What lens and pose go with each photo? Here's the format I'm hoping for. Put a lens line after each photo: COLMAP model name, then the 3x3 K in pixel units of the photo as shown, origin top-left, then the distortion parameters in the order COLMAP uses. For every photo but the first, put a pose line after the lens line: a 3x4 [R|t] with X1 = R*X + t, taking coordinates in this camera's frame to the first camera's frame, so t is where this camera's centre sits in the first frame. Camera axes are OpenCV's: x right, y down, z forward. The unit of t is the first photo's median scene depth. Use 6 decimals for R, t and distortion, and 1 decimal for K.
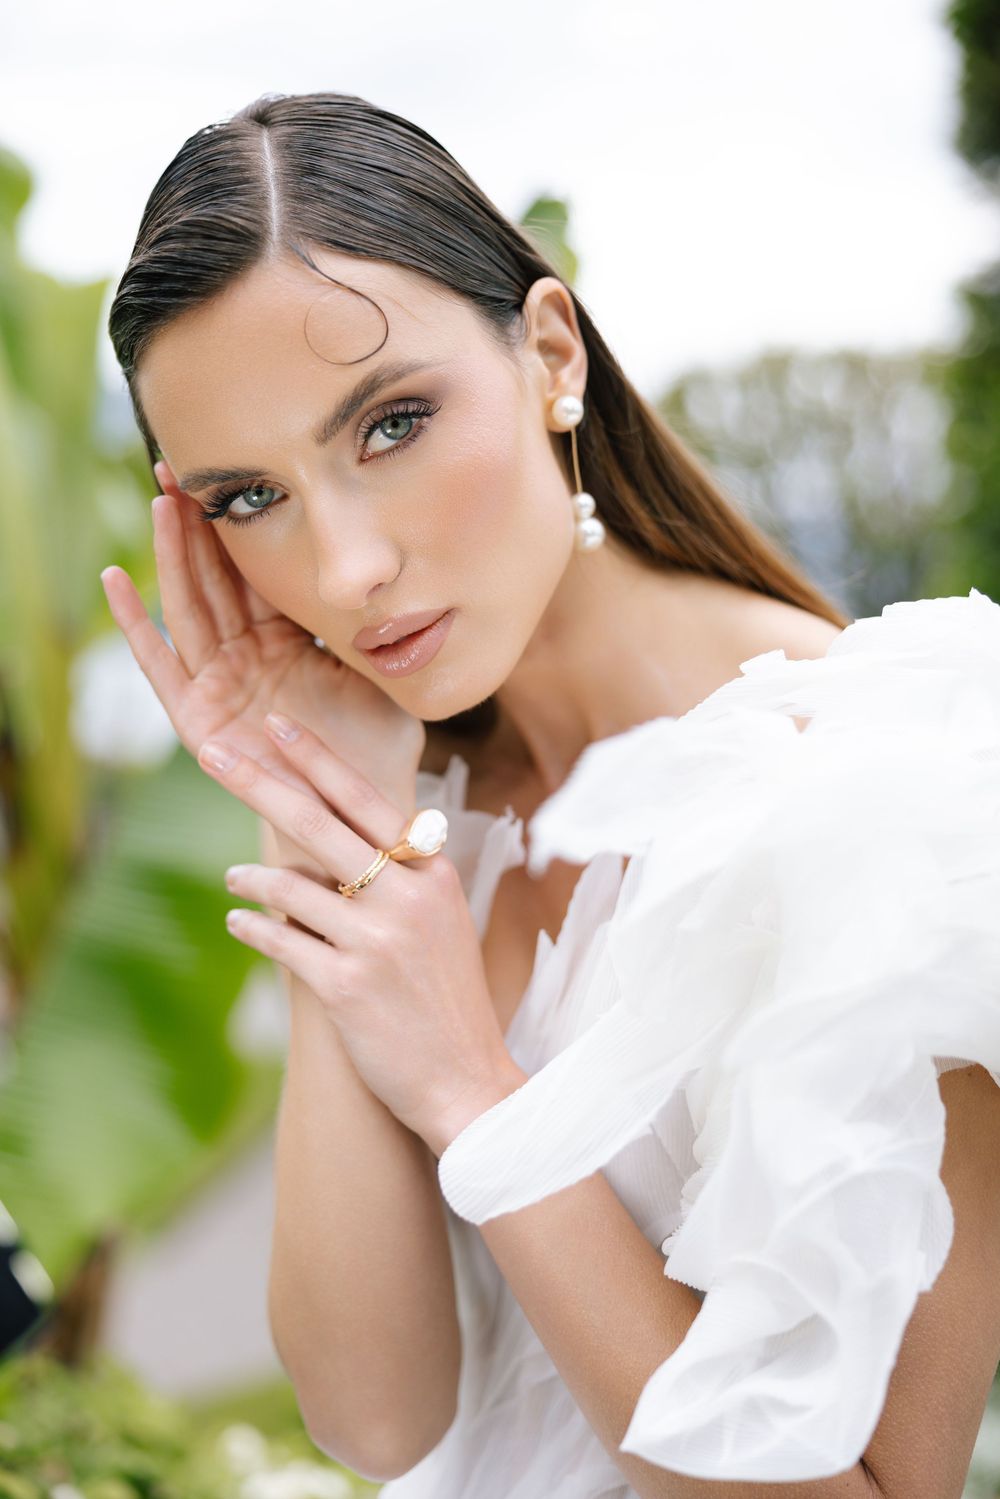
lens RADIAL K [[2407.1, 0, 500.0], [0, 2407.1, 749.5], [0, 0, 1]] dist [0.009013, 0.054629]
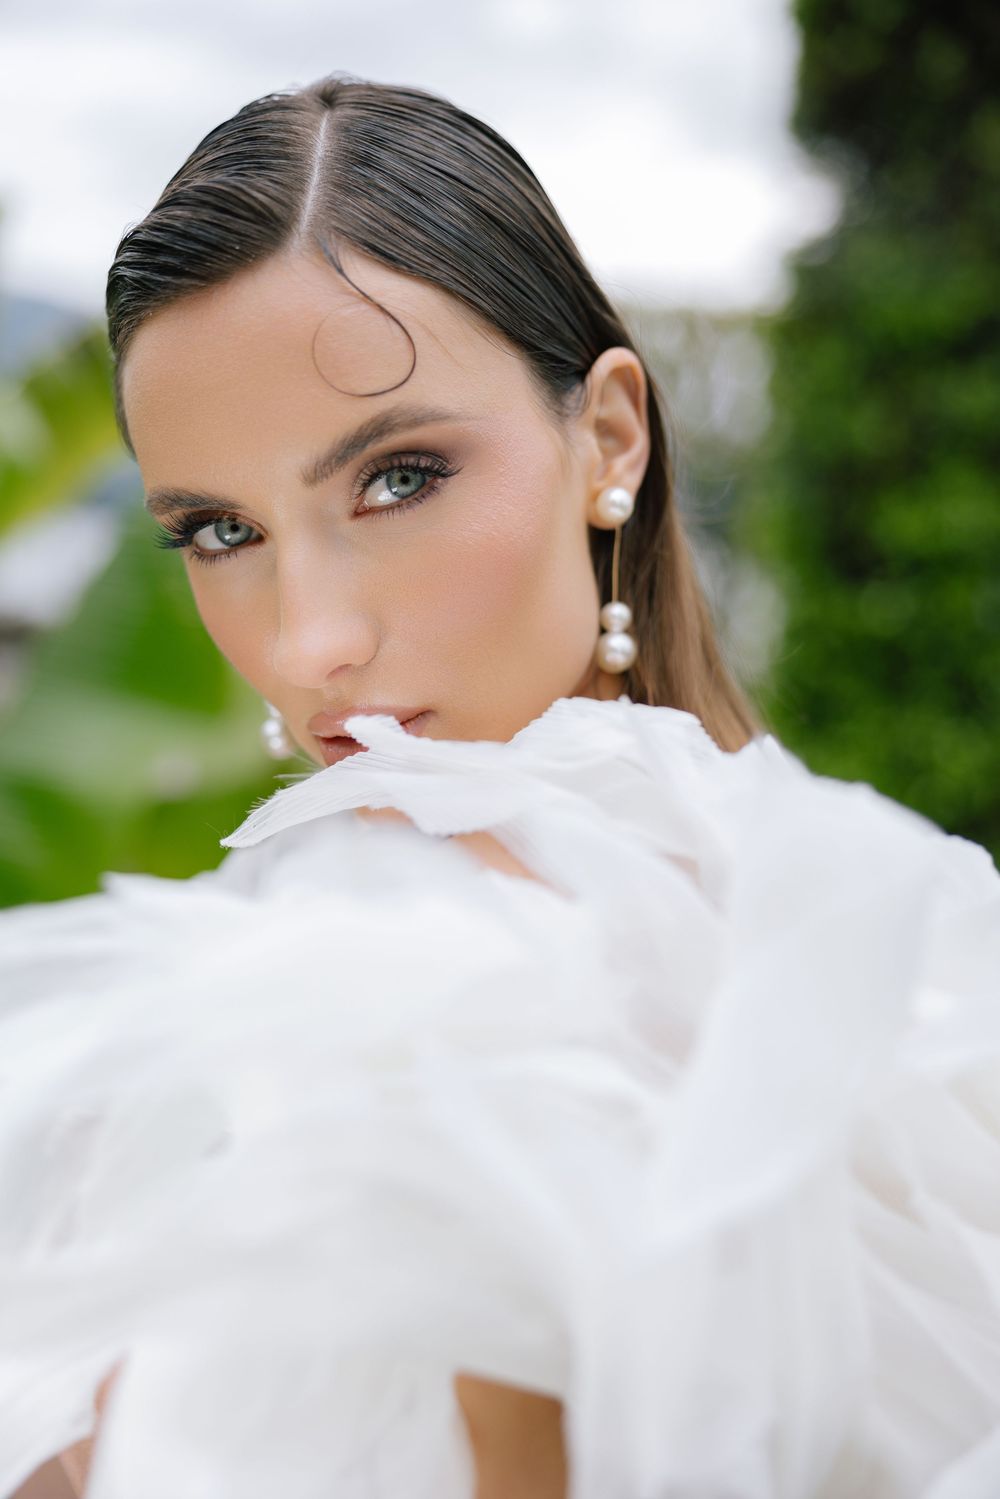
lens RADIAL K [[1834.1, 0, 500.0], [0, 1834.1, 749.5], [0, 0, 1]] dist [-0.009989, -0.021065]
pose [[0.979495, 0.200248, -0.022139, 0.021375], [-0.200294, 0.979736, 0.000130, -0.050942], [0.021716, 0.004306, 0.999755, 0.371355]]
